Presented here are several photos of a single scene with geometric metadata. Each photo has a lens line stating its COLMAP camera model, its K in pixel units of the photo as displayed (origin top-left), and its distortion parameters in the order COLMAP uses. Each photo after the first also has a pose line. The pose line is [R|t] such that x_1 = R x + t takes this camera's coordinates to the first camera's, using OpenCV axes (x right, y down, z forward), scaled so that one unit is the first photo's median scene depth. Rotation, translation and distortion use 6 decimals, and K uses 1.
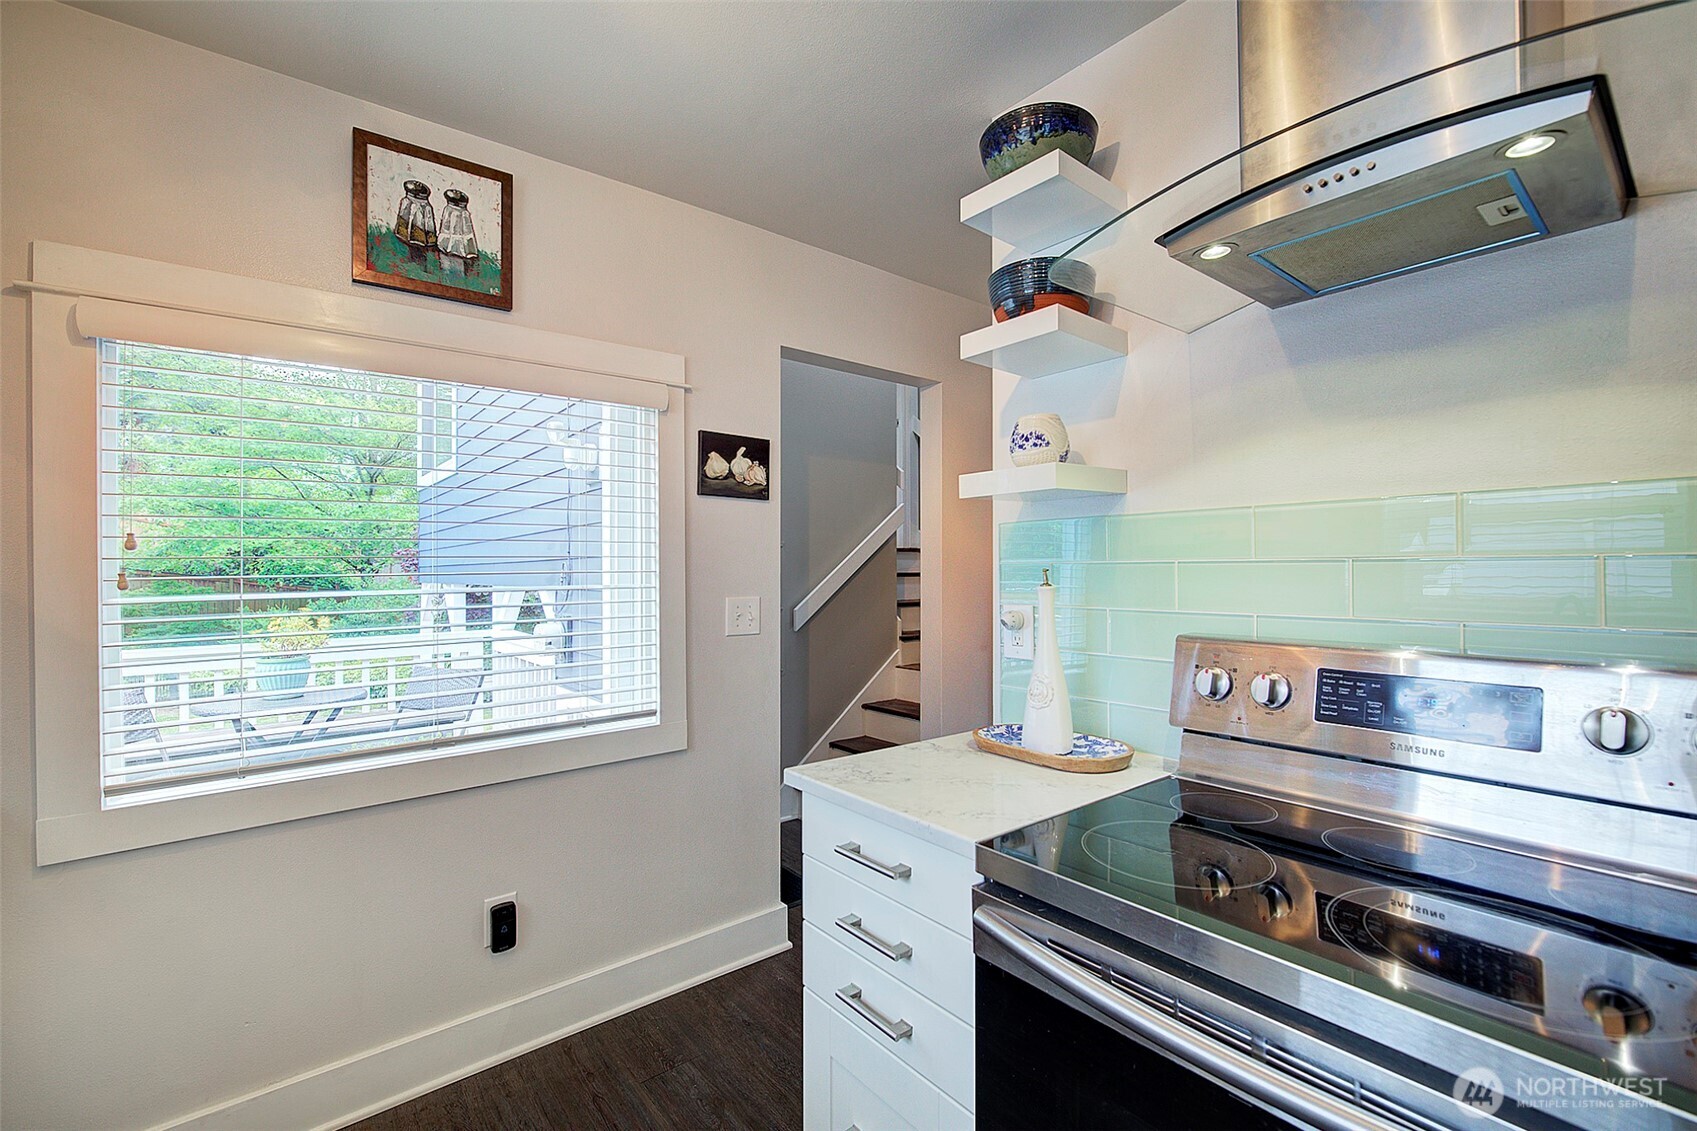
lens RADIAL K [[728.4, 0, 848.5], [0, 728.4, 565.5], [0, 0, 1]] dist [-0.021954, 0.000768]
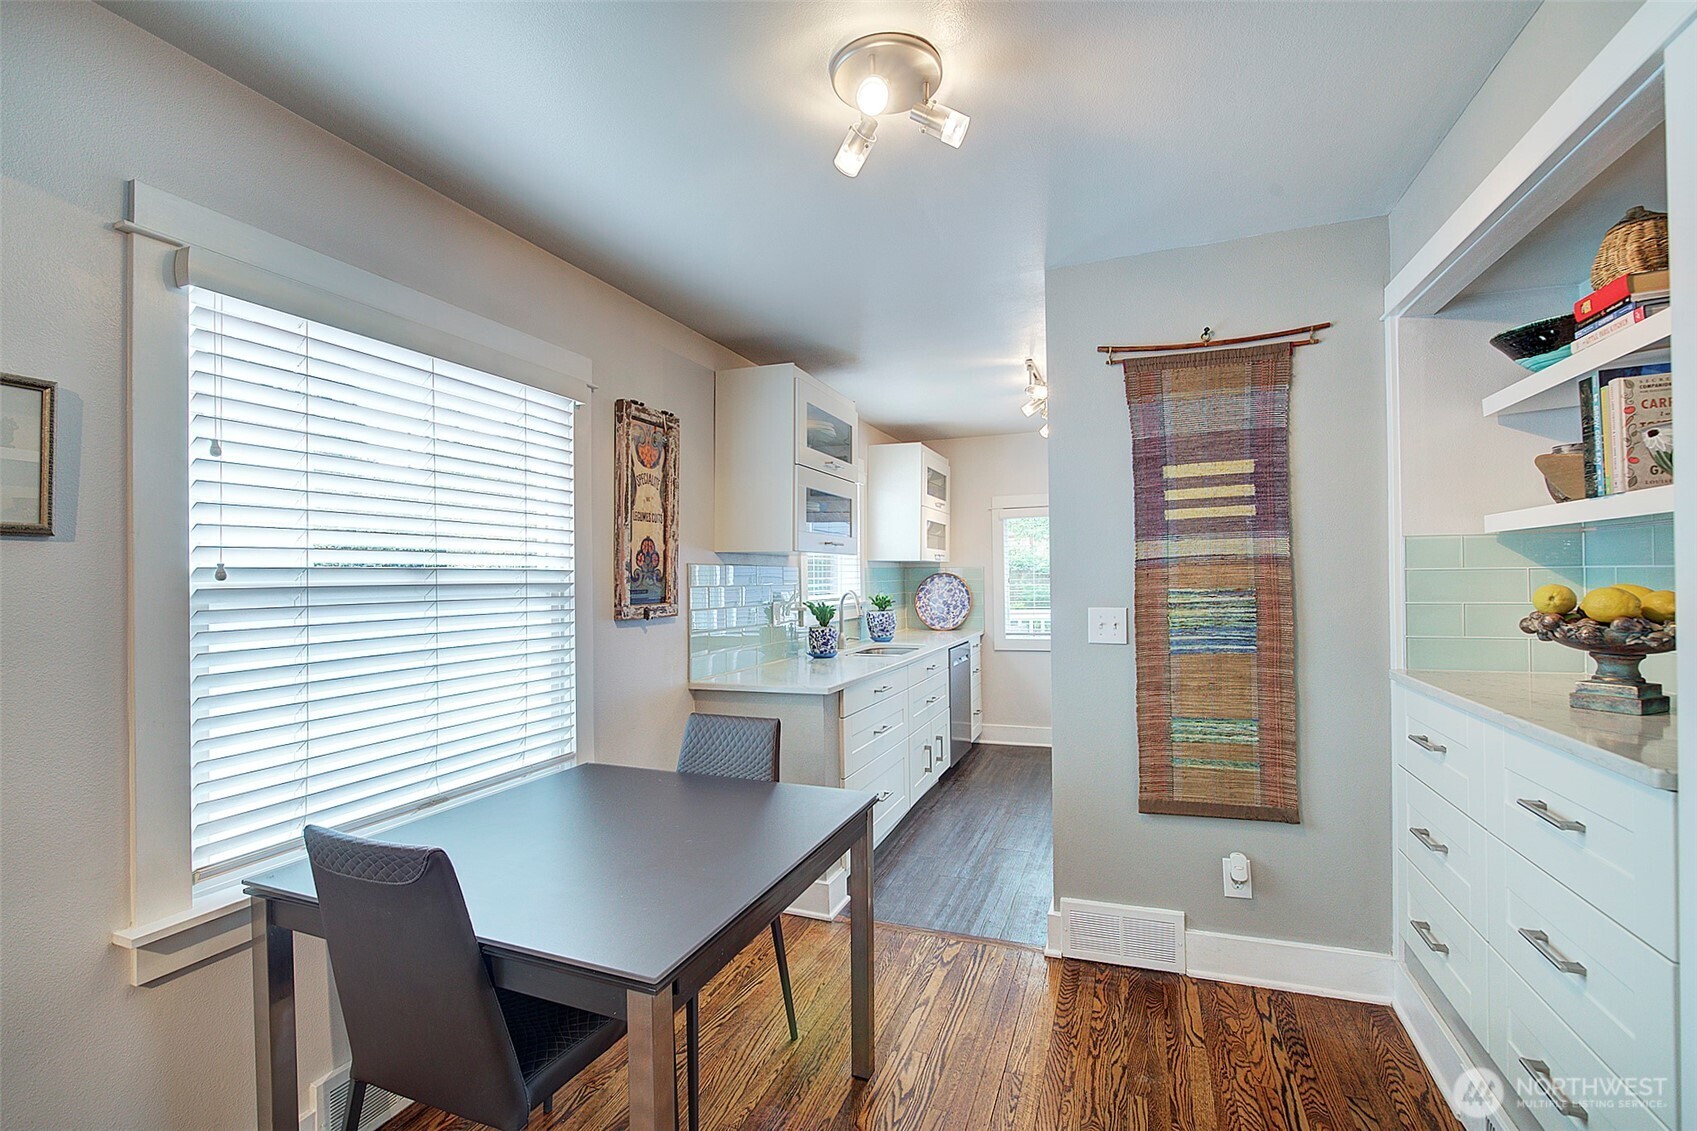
lens RADIAL K [[743.3, 0, 874.2], [0, 743.3, 568.2], [0, 0, 1]] dist [-0.001867, 0.000164]
pose [[0.520962, -0.006996, -0.853551, 1.227832], [0.010487, 0.999943, -0.001795, -0.028923], [0.853515, -0.008016, 0.521006, -1.034229]]
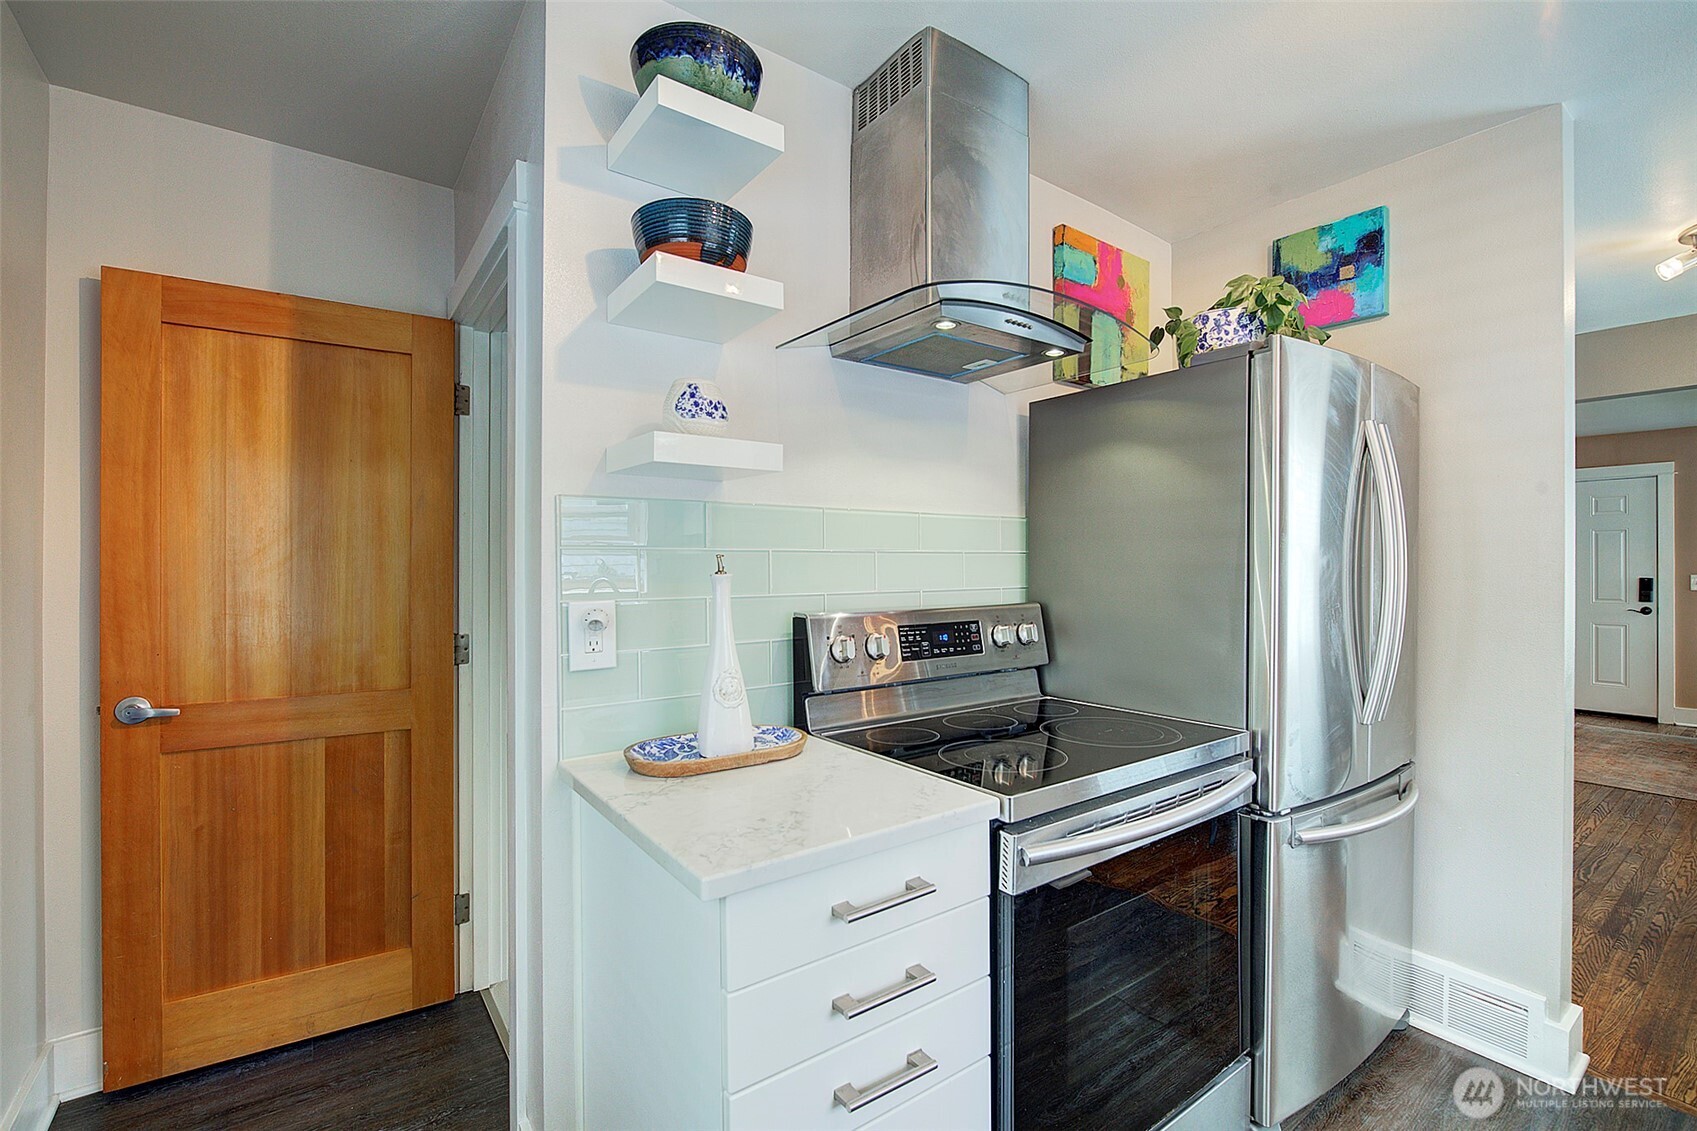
lens RADIAL K [[736.5, 0, 864.3], [0, 736.5, 560.5], [0, 0, 1]] dist [-0.003476, -0.000020]
pose [[0.033867, 0.012968, 0.999342, -0.430362], [0.000699, 0.999915, -0.012999, 0.016186], [-0.999426, 0.001139, 0.033855, 0.528980]]
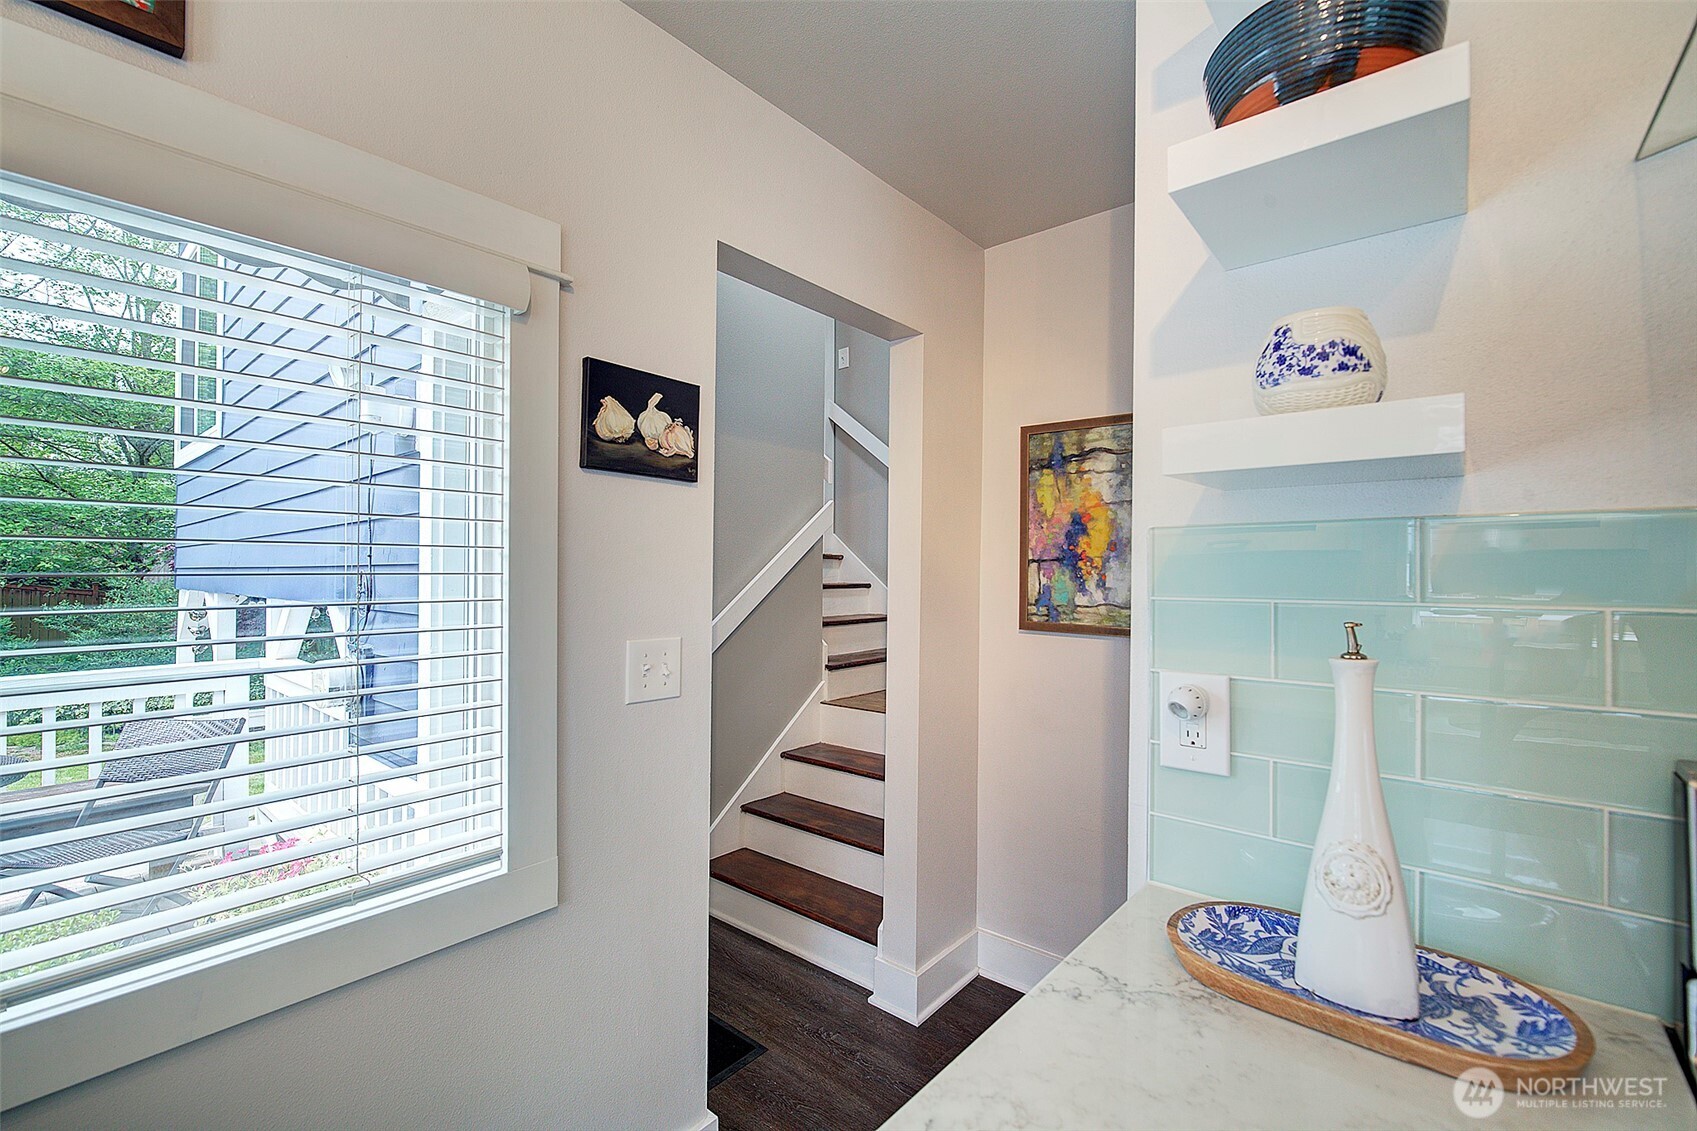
lens RADIAL K [[728.4, 0, 848.5], [0, 728.4, 565.5], [0, 0, 1]] dist [-0.021954, 0.000768]
pose [[0.983544, 0.010989, 0.180334, -0.101021], [-0.010589, 0.999939, -0.003180, -0.019233], [-0.180358, 0.001218, 0.983600, 0.391809]]
